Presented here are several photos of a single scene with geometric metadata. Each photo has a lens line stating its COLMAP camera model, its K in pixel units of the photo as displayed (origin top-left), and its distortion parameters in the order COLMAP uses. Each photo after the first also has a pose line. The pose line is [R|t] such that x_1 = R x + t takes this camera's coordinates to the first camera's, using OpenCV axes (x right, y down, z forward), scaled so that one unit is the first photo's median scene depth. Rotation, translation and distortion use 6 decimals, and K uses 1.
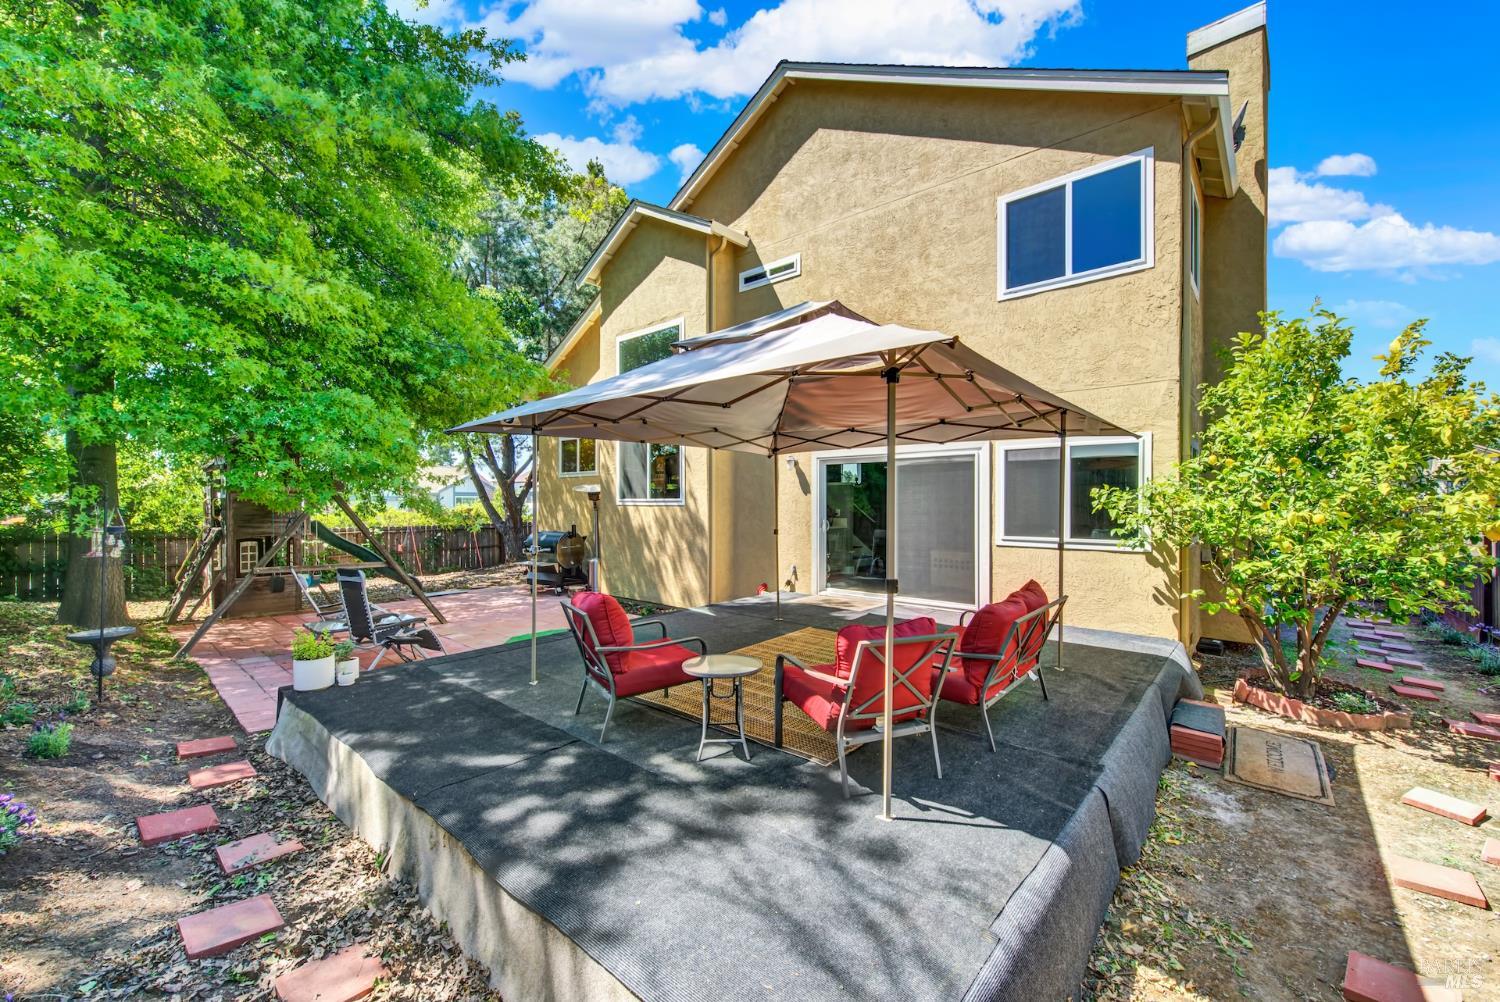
lens RADIAL K [[598.4, 0, 741.8], [0, 598.4, 513.5], [0, 0, 1]] dist [0.001556, -0.002046]
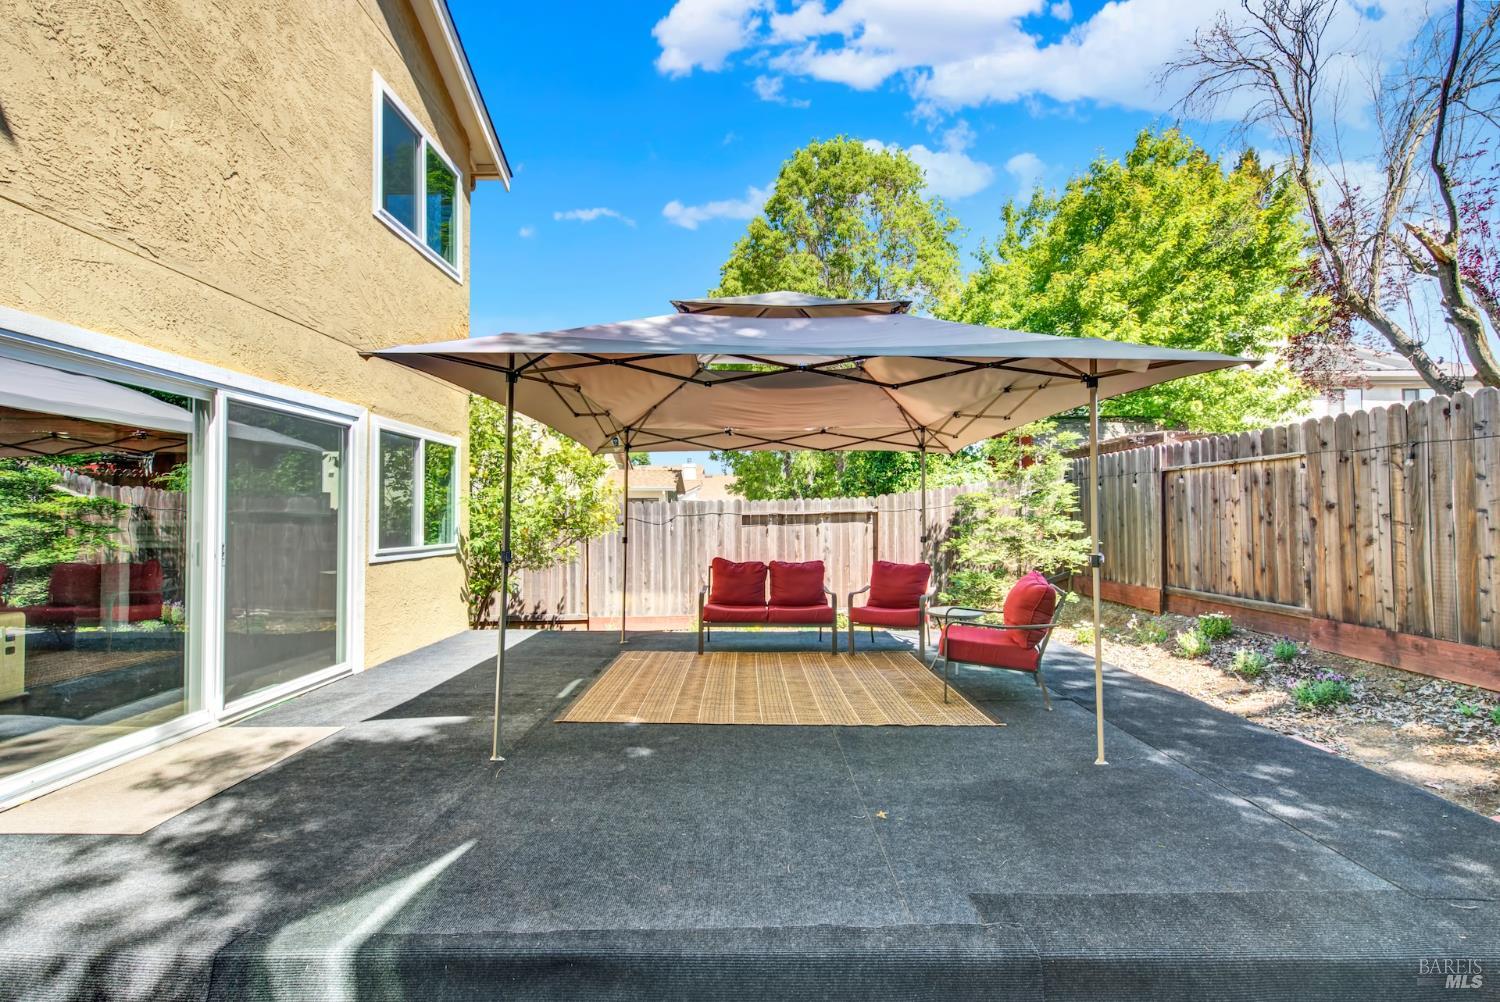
lens RADIAL K [[598.4, 0, 748.0], [0, 598.4, 511.3], [0, 0, 1]] dist [0.001556, -0.002046]
pose [[-0.661574, 0.011154, 0.749797, -0.307647], [0.019086, 0.999816, 0.001967, -0.000940], [-0.749637, 0.015612, -0.661665, 0.913277]]
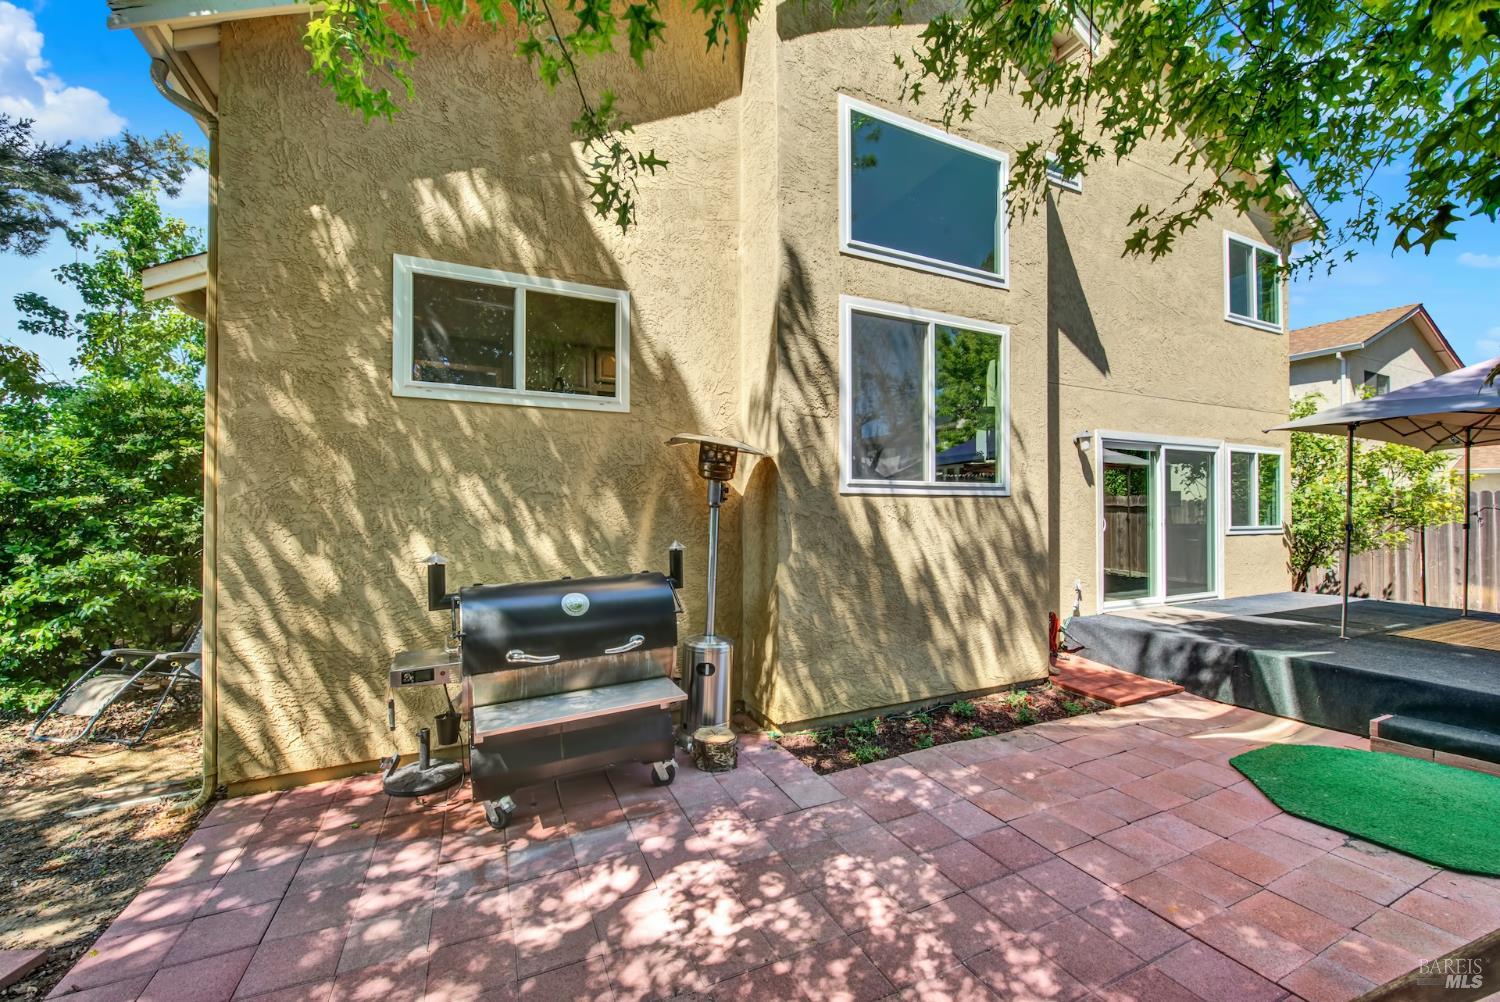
lens RADIAL K [[598.4, 0, 748.0], [0, 598.4, 506.2], [0, 0, 1]] dist [0.001556, -0.002046]
pose [[0.381308, 0.009861, 0.924395, -0.768447], [0.020437, 0.999609, -0.019094, 0.000890], [-0.924222, 0.026173, 0.380957, 1.130732]]
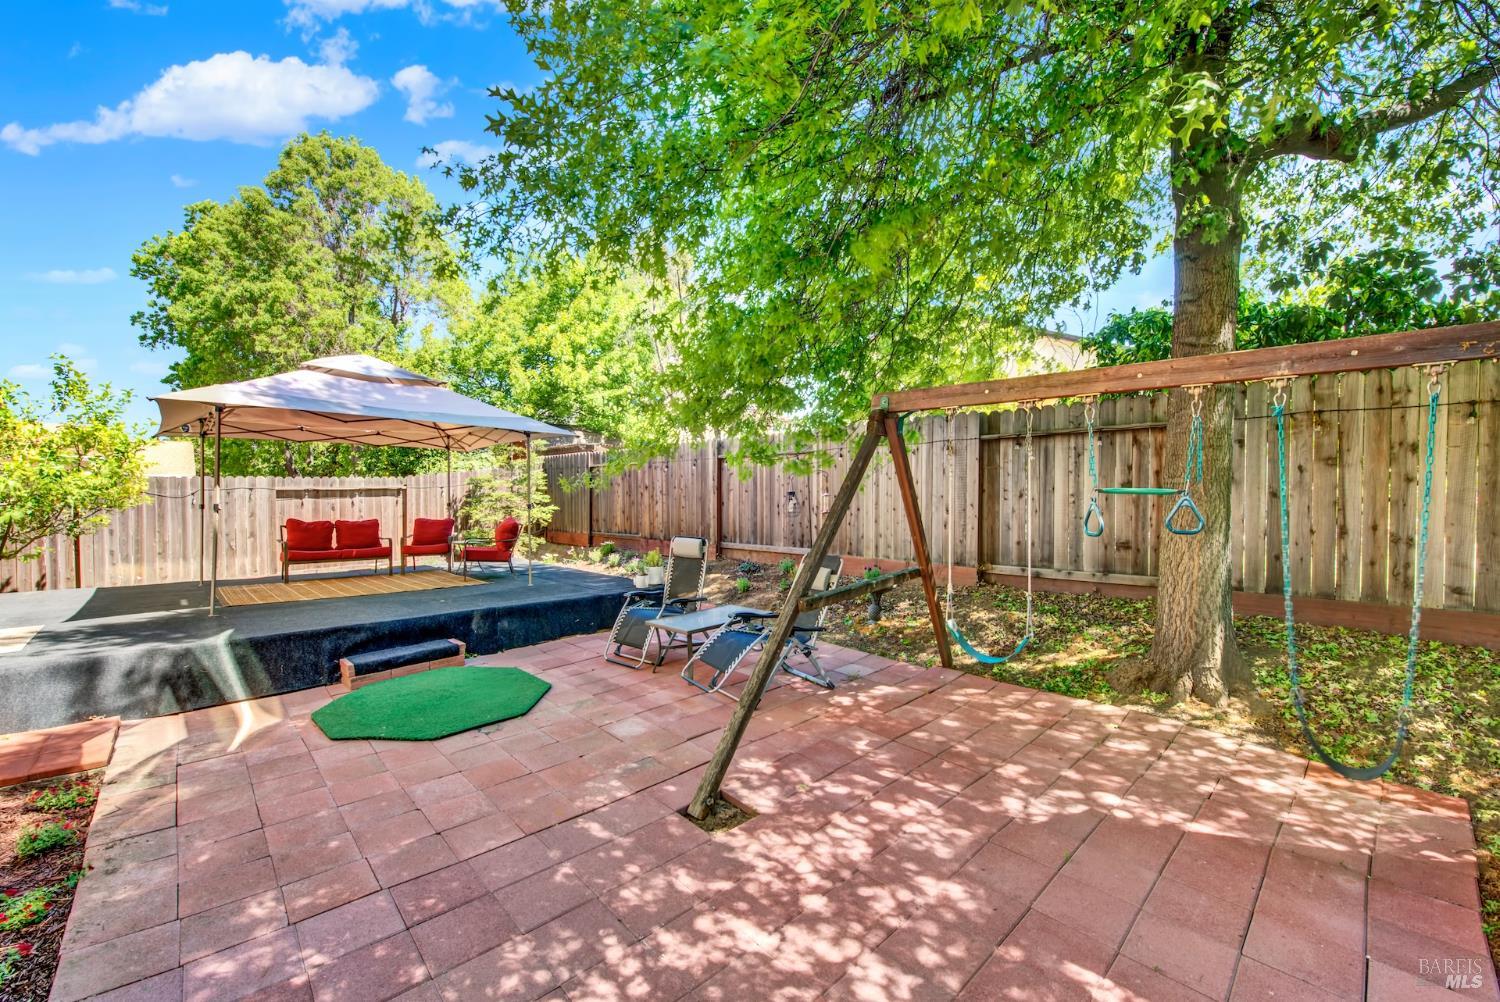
lens RADIAL K [[598.4, 0, 745.5], [0, 598.4, 504.1], [0, 0, 1]] dist [0.001556, -0.002046]
pose [[-0.997174, 0.003158, 0.075061, -0.563750], [0.005550, 0.999482, 0.031690, 0.003214], [-0.074922, 0.032017, -0.996675, 1.384094]]
